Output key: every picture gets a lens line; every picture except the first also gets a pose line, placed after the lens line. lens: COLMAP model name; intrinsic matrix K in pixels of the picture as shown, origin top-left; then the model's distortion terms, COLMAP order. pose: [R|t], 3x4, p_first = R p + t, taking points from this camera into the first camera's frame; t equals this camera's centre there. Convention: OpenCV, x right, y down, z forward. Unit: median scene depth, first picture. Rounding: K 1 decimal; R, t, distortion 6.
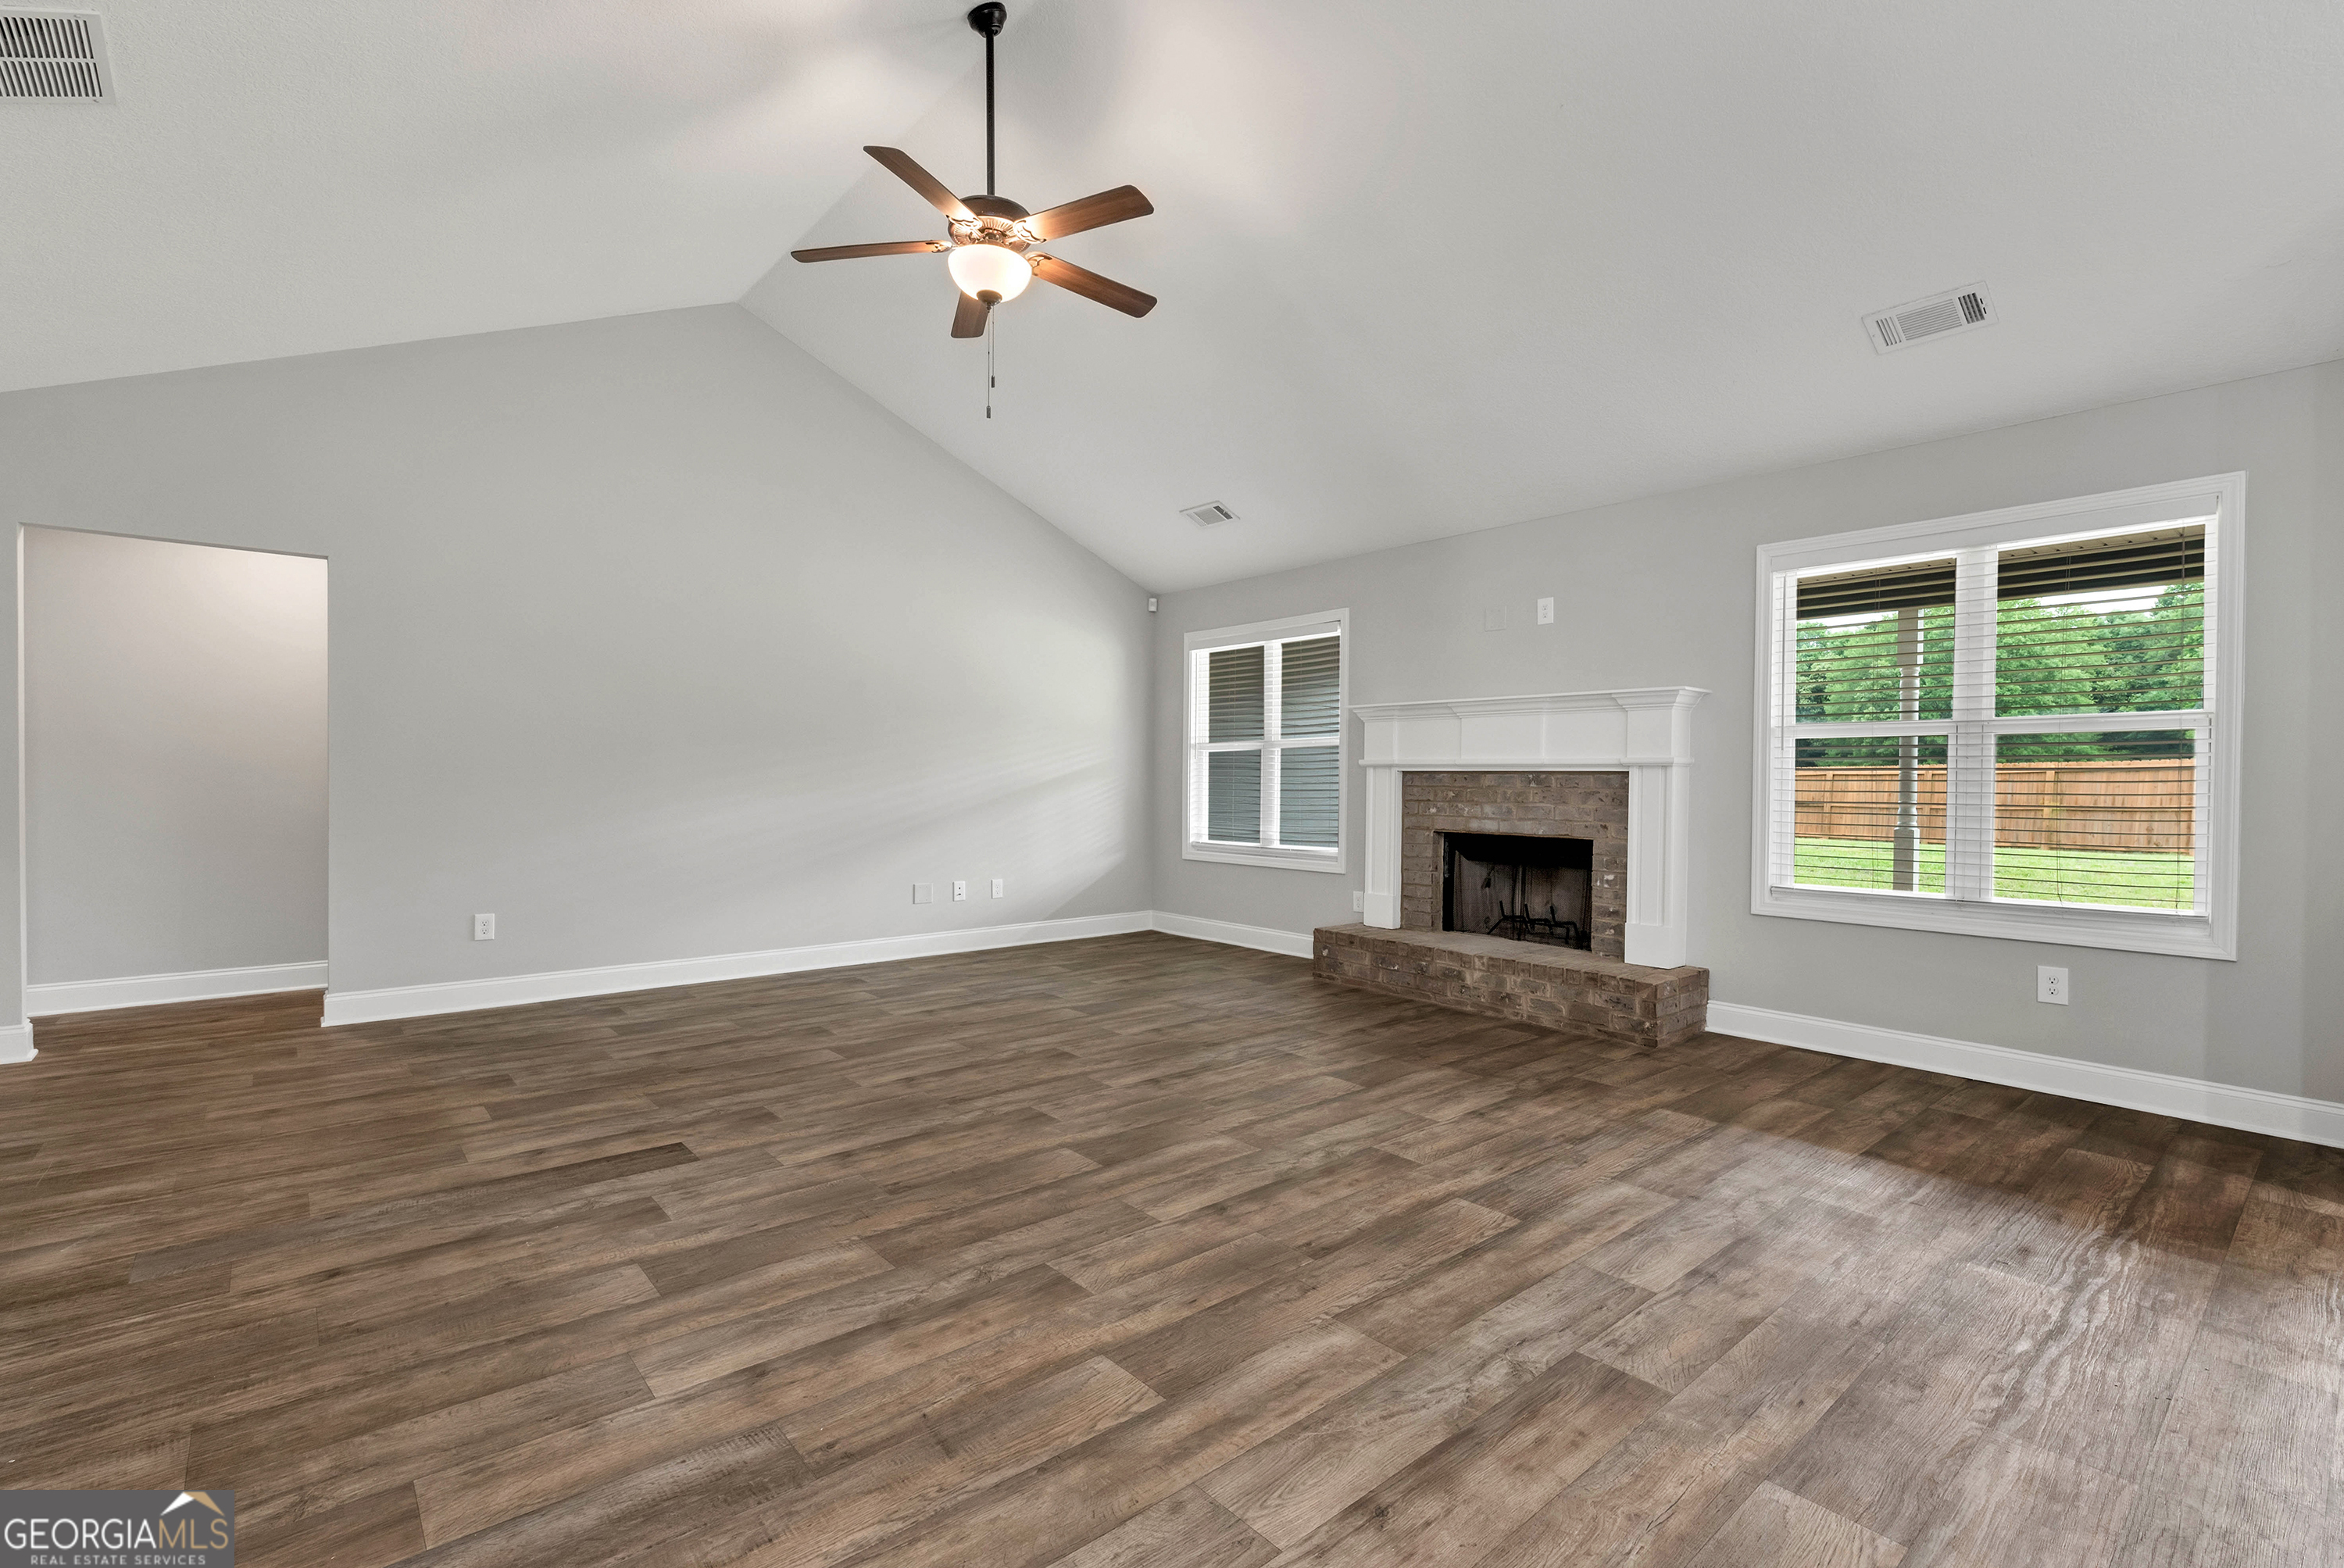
lens RADIAL K [[1046.0, 0, 1181.1], [0, 1046.0, 797.8], [0, 0, 1]] dist [0.001896, -0.000399]
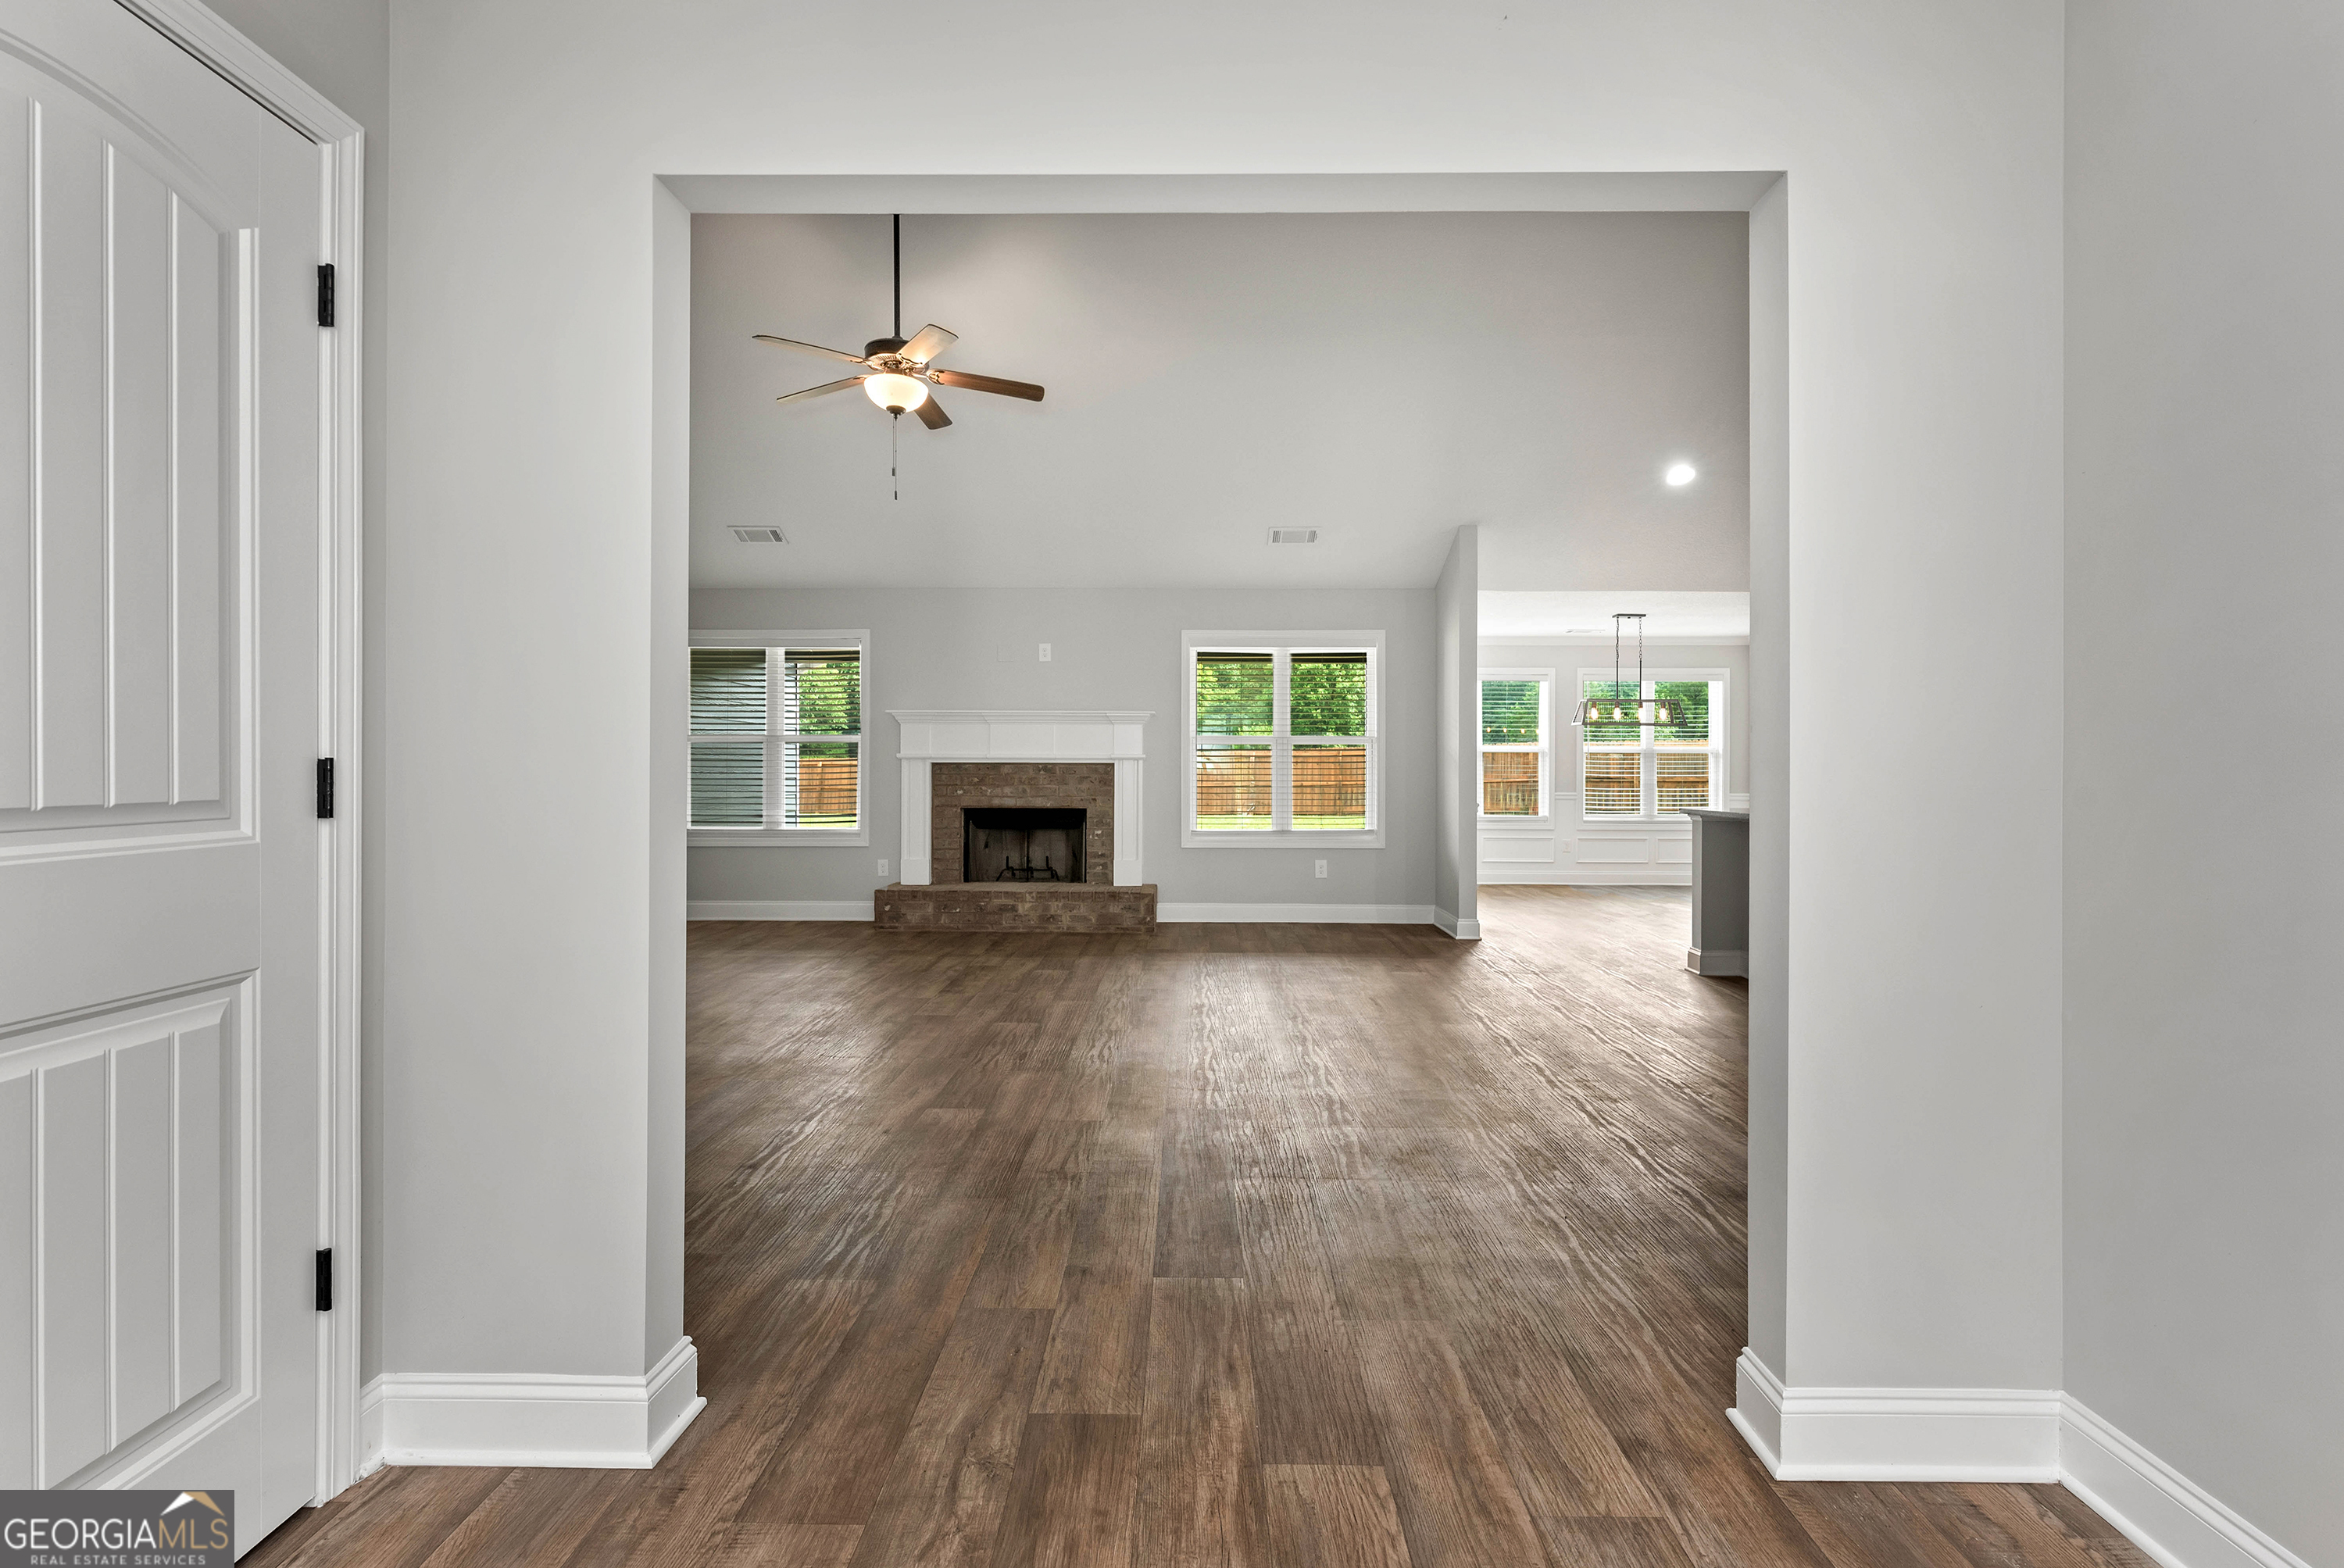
lens RADIAL K [[1046.0, 0, 1184.6], [0, 1046.0, 775.4], [0, 0, 1]] dist [0.001896, -0.000399]
pose [[0.660630, -0.009466, 0.750652, -1.589017], [0.016030, 0.999870, -0.001499, -0.007678], [-0.750540, 0.013024, 0.660696, -0.264036]]
